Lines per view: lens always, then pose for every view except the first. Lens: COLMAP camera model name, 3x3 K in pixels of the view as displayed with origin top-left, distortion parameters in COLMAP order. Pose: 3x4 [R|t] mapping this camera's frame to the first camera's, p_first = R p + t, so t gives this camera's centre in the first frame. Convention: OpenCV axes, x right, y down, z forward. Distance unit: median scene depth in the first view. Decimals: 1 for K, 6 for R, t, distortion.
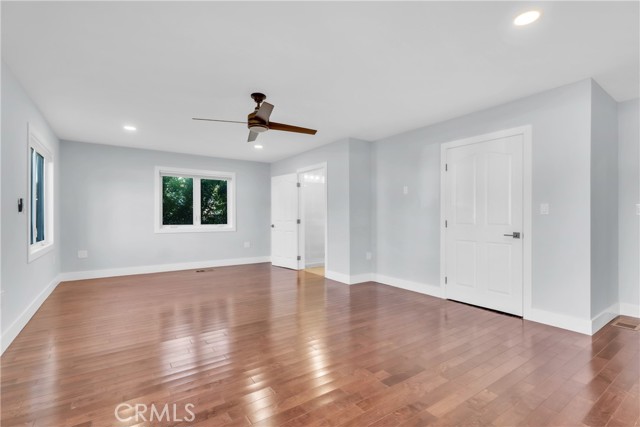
lens RADIAL K [[300.0, 0, 321.1], [0, 300.0, 214.6], [0, 0, 1]] dist [0.000835, 0.000149]
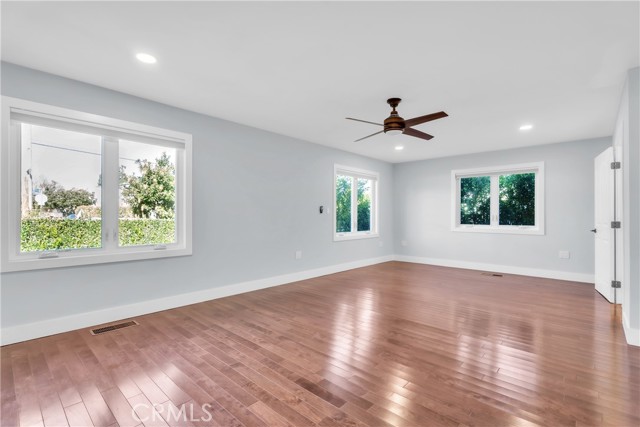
lens RADIAL K [[300.0, 0, 321.1], [0, 300.0, 214.6], [0, 0, 1]] dist [0.000835, 0.000149]
pose [[0.217318, -0.003843, -0.976093, 0.393656], [0.002591, 0.999991, -0.003360, 0.002850], [0.976098, -0.001799, 0.217326, 0.276105]]
